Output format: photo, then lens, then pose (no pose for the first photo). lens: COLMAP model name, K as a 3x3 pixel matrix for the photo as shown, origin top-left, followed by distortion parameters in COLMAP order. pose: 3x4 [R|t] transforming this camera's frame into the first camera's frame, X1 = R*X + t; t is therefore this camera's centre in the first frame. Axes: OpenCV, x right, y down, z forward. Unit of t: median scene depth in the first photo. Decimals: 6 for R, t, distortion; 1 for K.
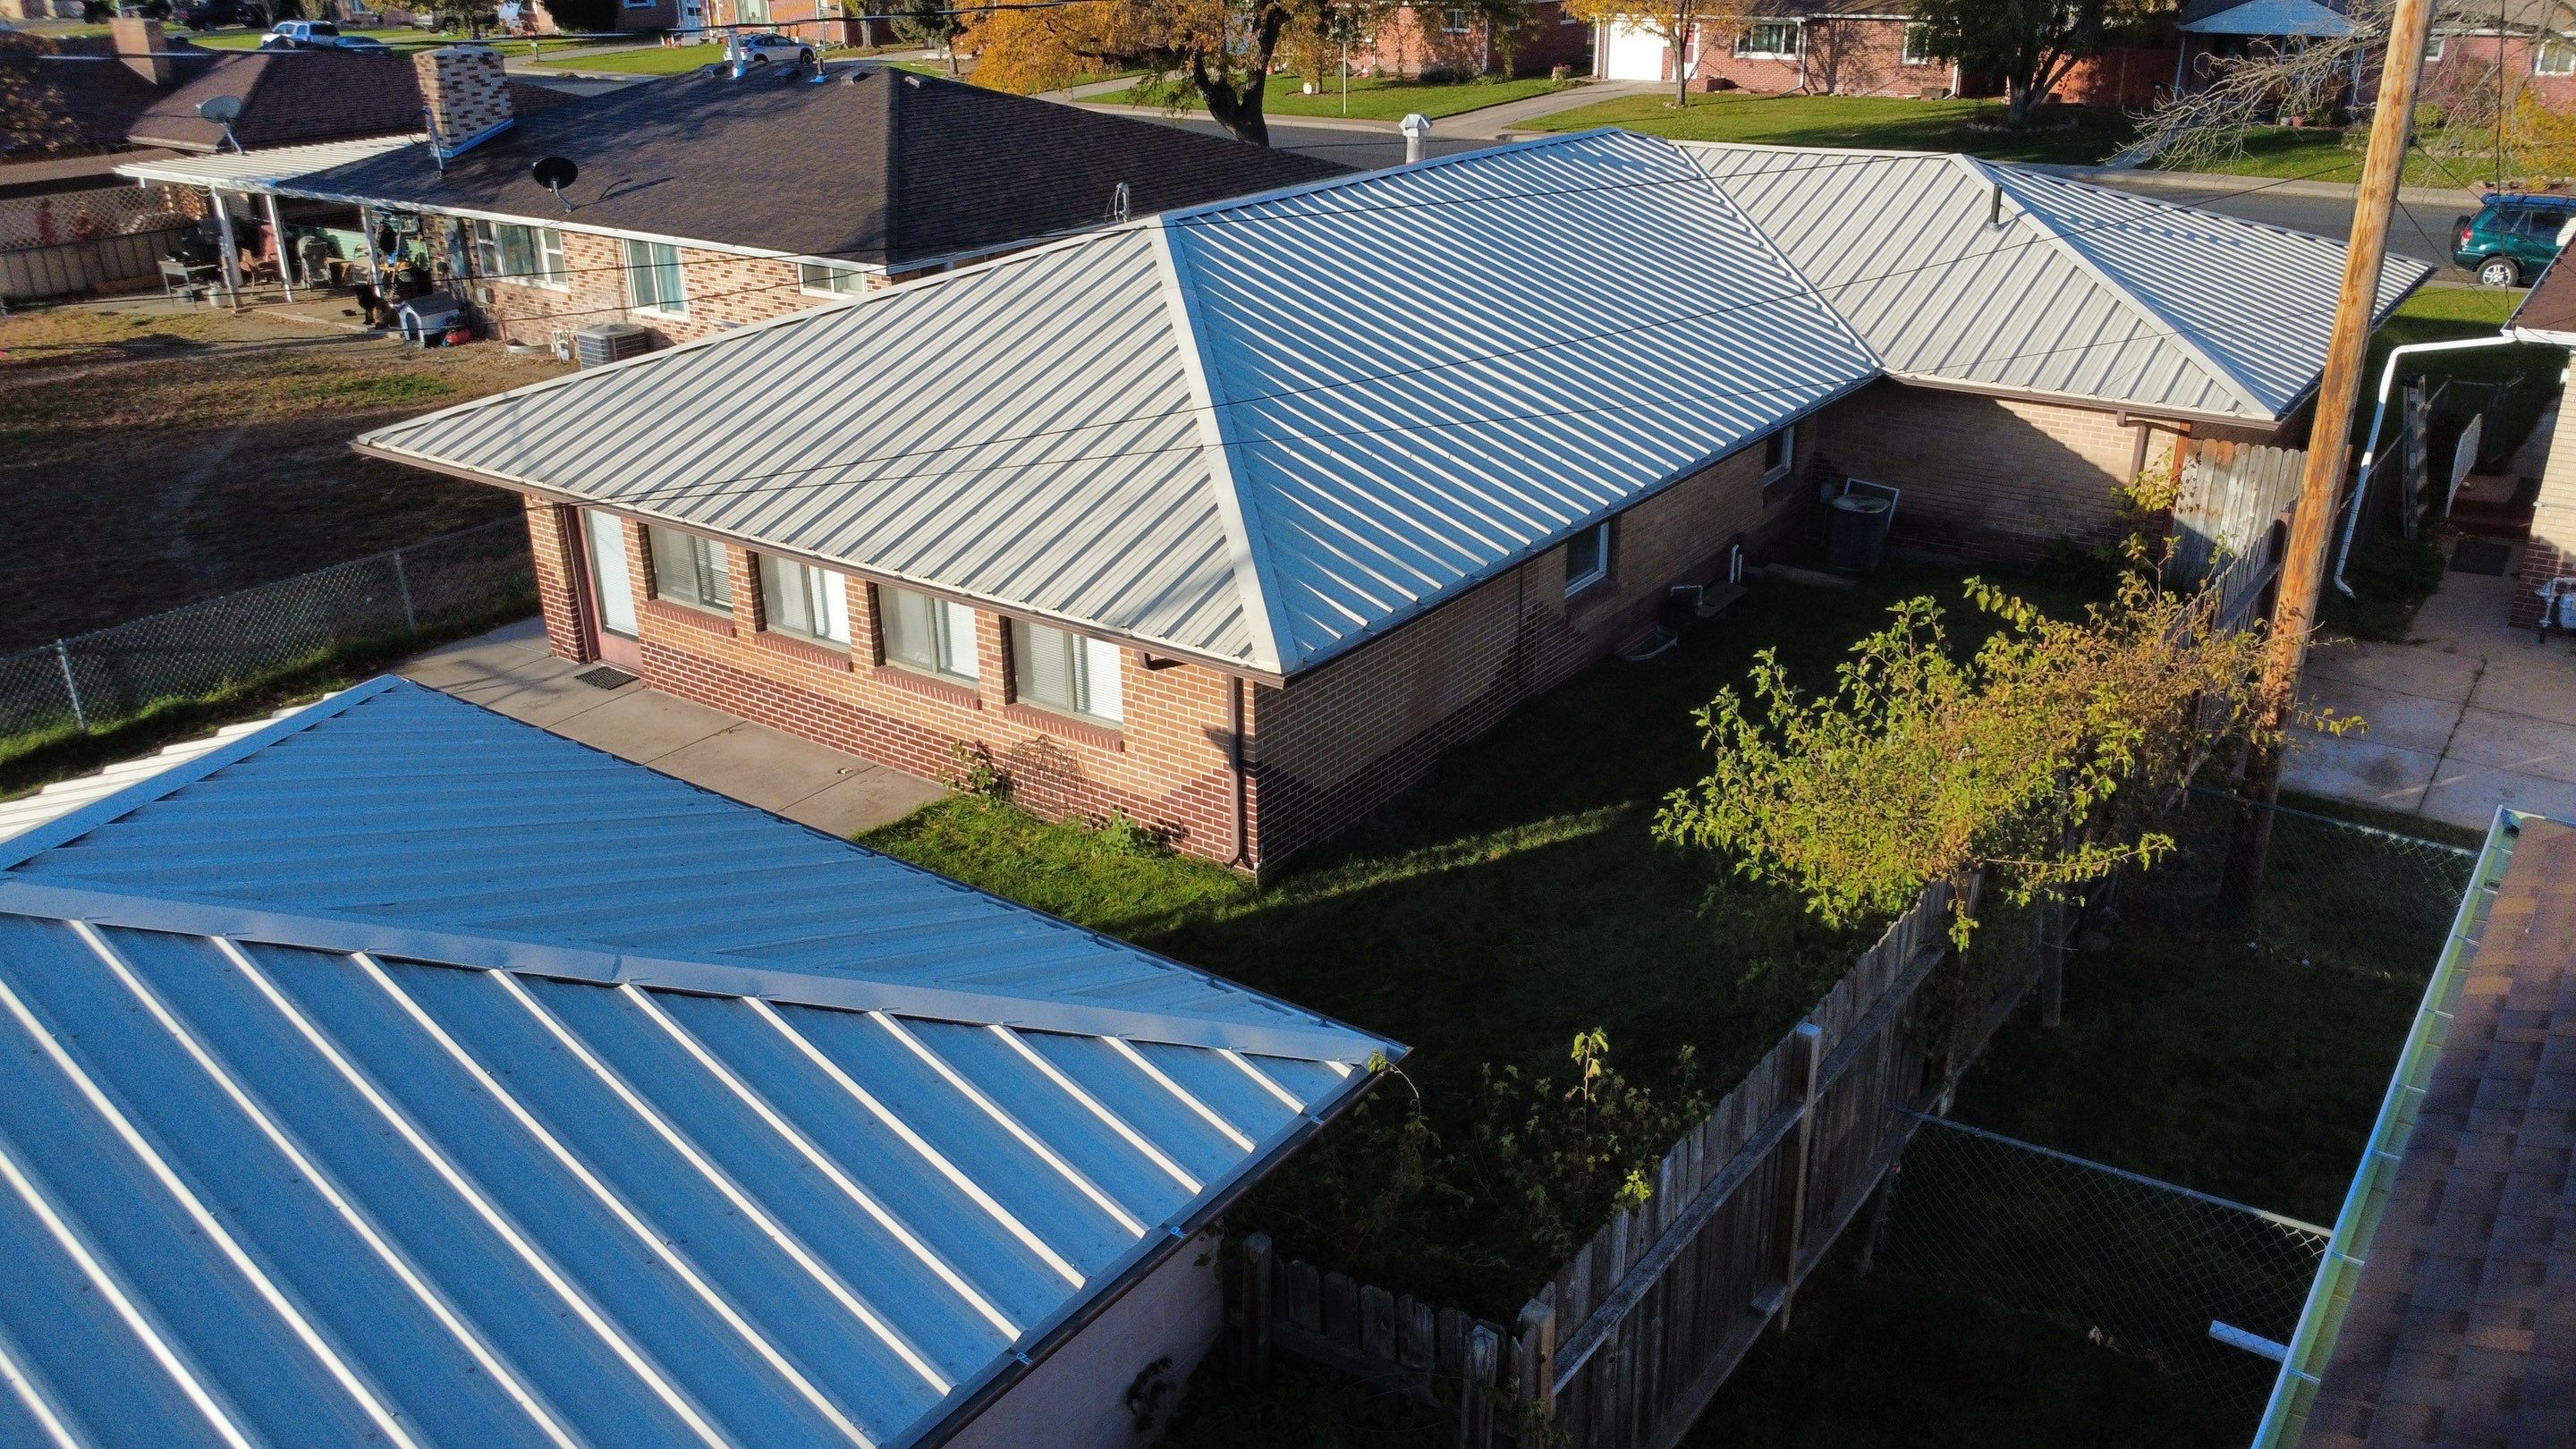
lens RADIAL K [[1954.8, 0, 1285.5], [0, 1954.8, 723.9], [0, 0, 1]] dist [0.007002, -0.012068]
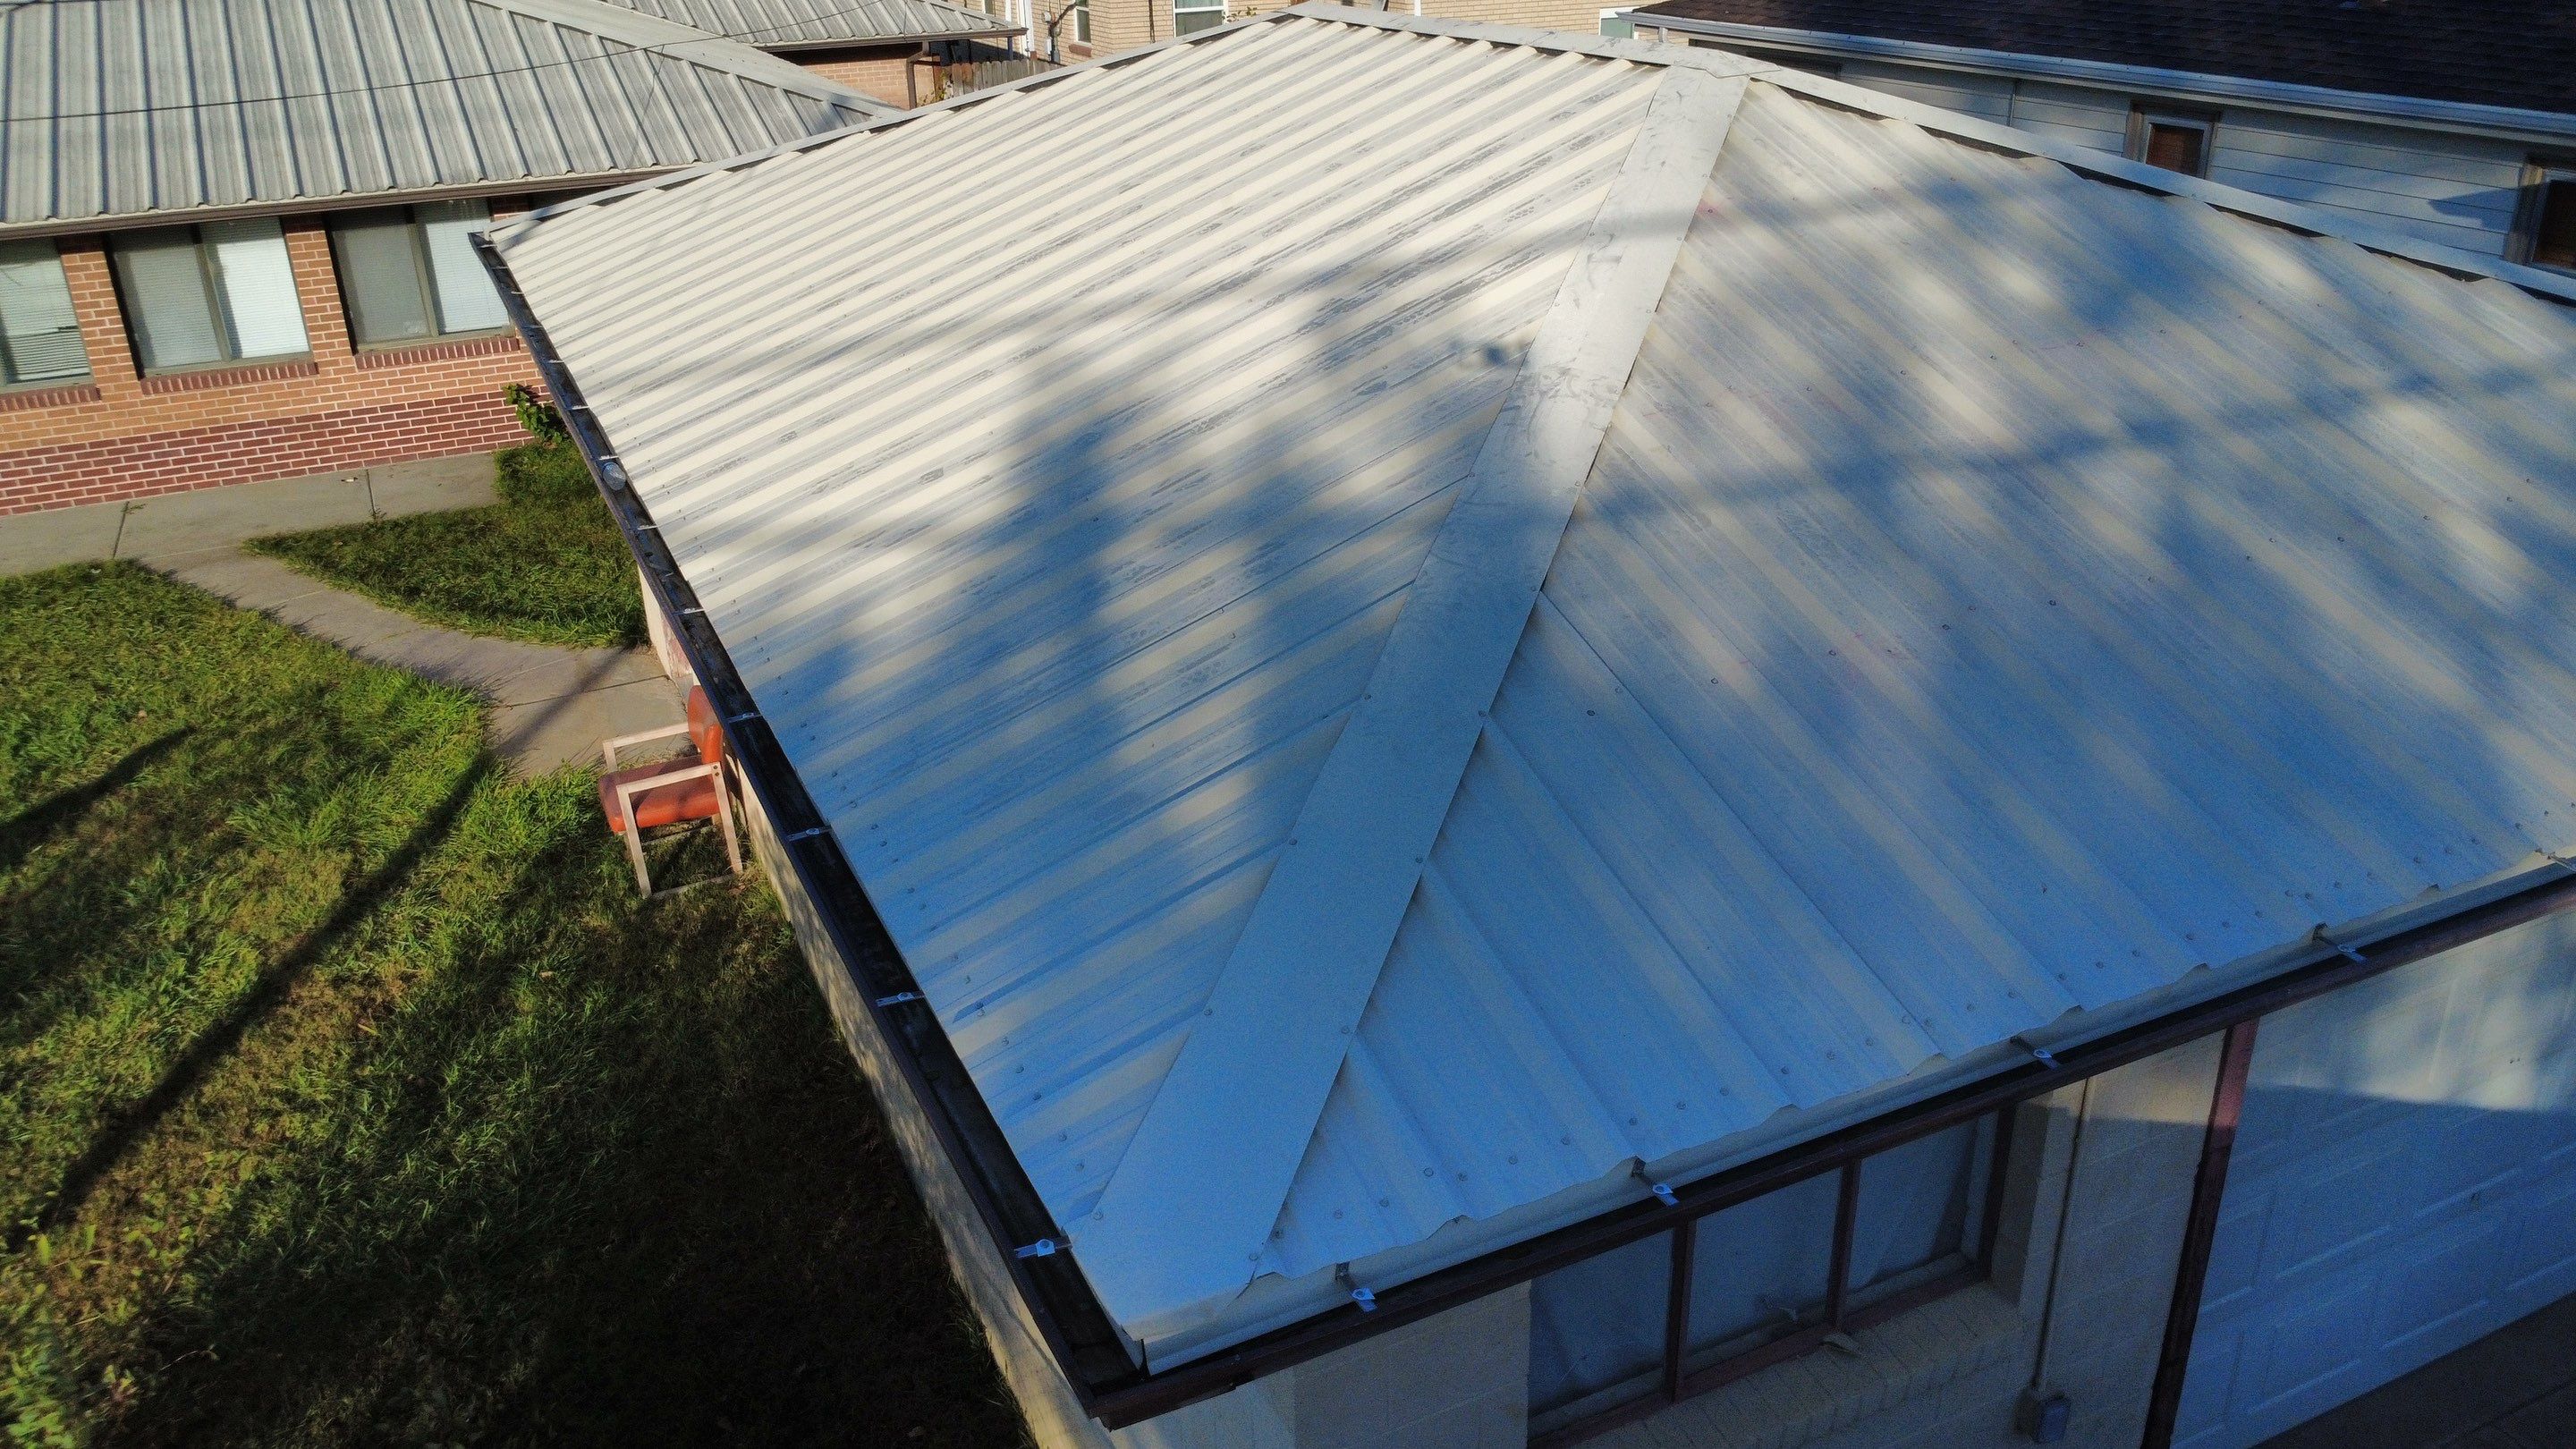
lens RADIAL K [[1954.8, 0, 1301.4], [0, 1954.8, 713.9], [0, 0, 1]] dist [0.007002, -0.012068]
pose [[0.473953, -0.358885, 0.804096, -0.436220], [0.359190, 0.912543, 0.195572, 0.057952], [-0.803960, 0.196131, 0.561410, 0.074051]]
